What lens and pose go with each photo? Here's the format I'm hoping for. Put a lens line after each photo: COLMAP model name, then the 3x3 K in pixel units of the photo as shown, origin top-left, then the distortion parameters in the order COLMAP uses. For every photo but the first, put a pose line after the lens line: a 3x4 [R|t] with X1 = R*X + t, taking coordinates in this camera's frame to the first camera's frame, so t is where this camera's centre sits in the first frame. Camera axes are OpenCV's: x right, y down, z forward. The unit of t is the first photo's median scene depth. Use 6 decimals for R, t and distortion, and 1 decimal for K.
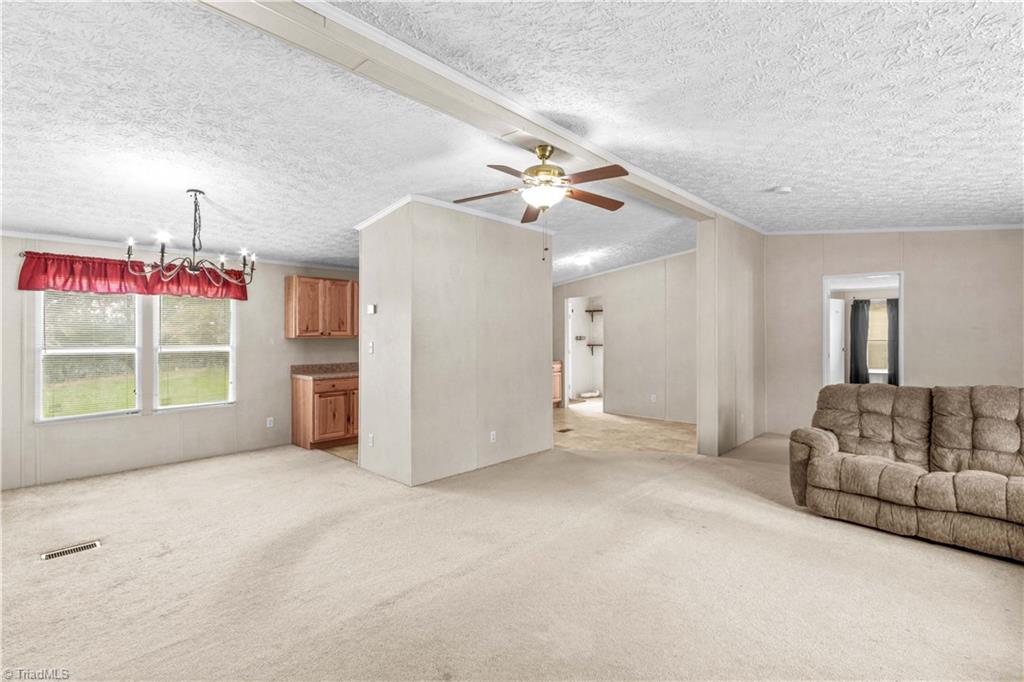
lens RADIAL K [[472.8, 0, 501.8], [0, 472.8, 334.1], [0, 0, 1]] dist [0.008430, -0.004106]
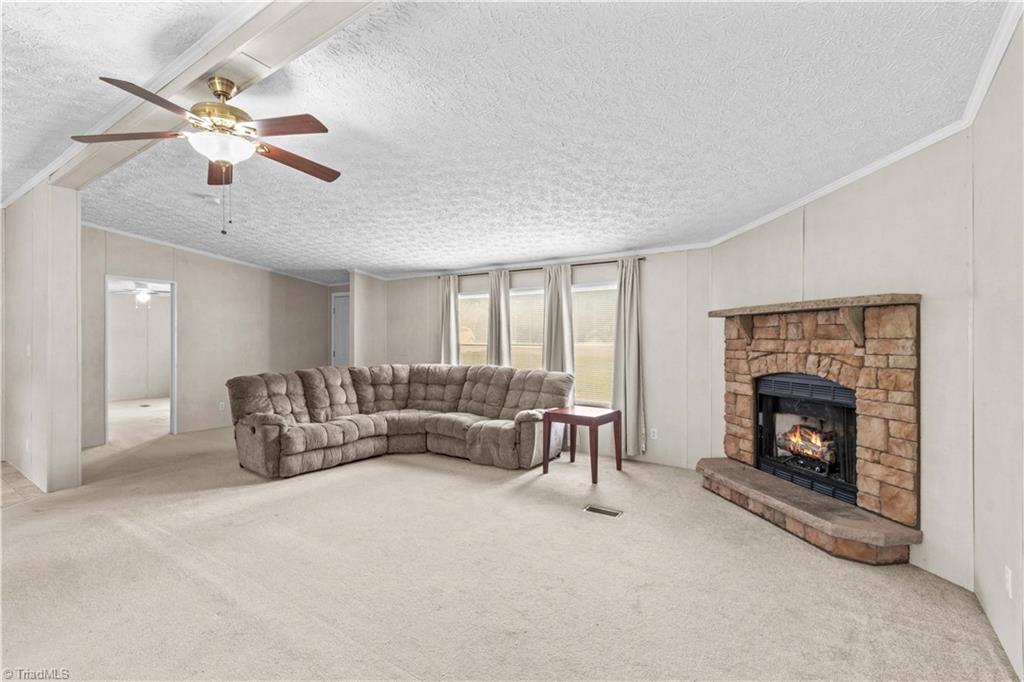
lens RADIAL K [[472.8, 0, 488.1], [0, 472.8, 337.9], [0, 0, 1]] dist [0.008430, -0.004106]
pose [[-0.146352, 0.002166, 0.989230, -0.483270], [-0.005157, 0.999982, -0.002952, 0.005315], [-0.989219, -0.005533, -0.146338, 0.471153]]
